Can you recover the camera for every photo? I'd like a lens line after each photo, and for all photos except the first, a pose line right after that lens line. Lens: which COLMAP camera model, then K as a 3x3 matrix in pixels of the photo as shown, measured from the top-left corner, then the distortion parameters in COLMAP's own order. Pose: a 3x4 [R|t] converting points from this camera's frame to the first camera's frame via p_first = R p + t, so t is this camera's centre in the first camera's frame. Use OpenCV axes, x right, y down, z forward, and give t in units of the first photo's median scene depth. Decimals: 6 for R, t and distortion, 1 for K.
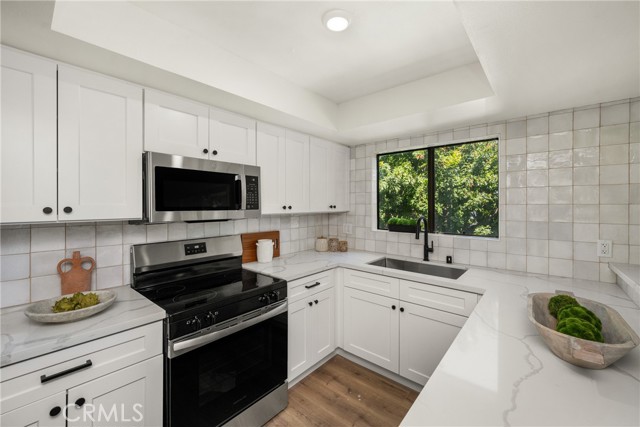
lens RADIAL K [[259.4, 0, 328.0], [0, 259.4, 205.9], [0, 0, 1]] dist [0.000019, -0.000546]
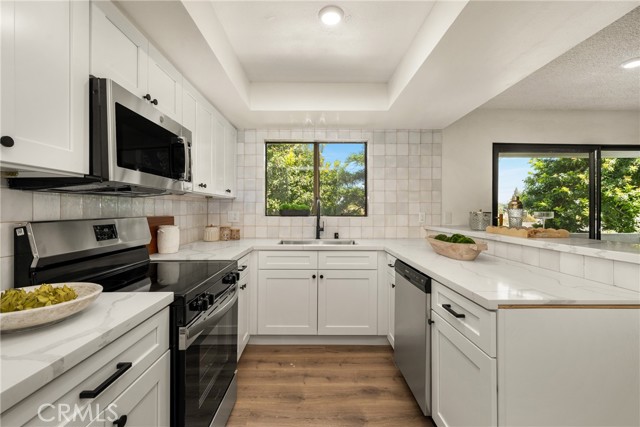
lens RADIAL K [[280.7, 0, 317.6], [0, 280.7, 210.0], [0, 0, 1]] dist [-0.002083, 0.000264]
pose [[0.766666, -0.001866, 0.642044, -0.513646], [0.002515, 0.999997, -0.000097, 0.098247], [-0.642042, 0.001689, 0.766668, 0.048087]]
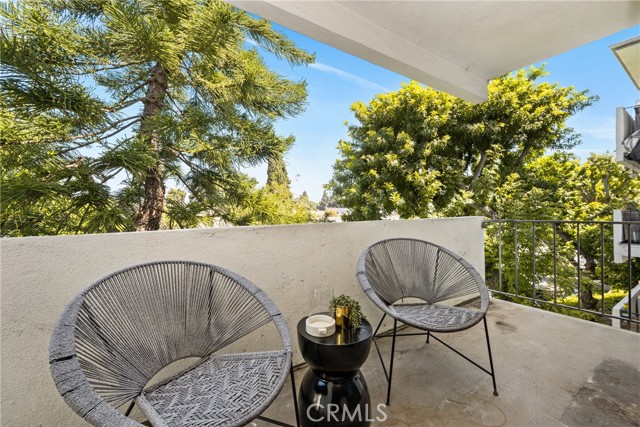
lens RADIAL K [[280.7, 0, 317.2], [0, 280.7, 210.0], [0, 0, 1]] dist [-0.002083, 0.000264]
pose [[0.277864, -0.016842, 0.960473, 1.421496], [0.013702, 0.999814, 0.013568, 0.235214], [-0.960523, 0.009390, 0.278044, 0.607515]]
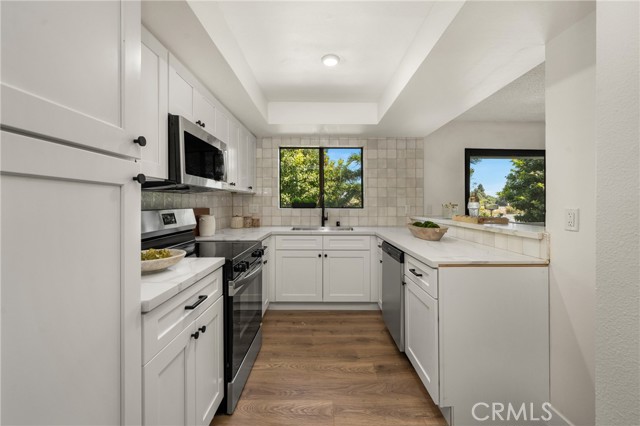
lens RADIAL K [[260.7, 0, 328.9], [0, 260.7, 205.9], [0, 0, 1]] dist [0.001176, 0.000064]
pose [[0.754462, -0.009533, 0.656274, -0.643627], [0.004628, 0.999947, 0.009204, 0.100457], [-0.656327, -0.003907, 0.754466, -0.119627]]
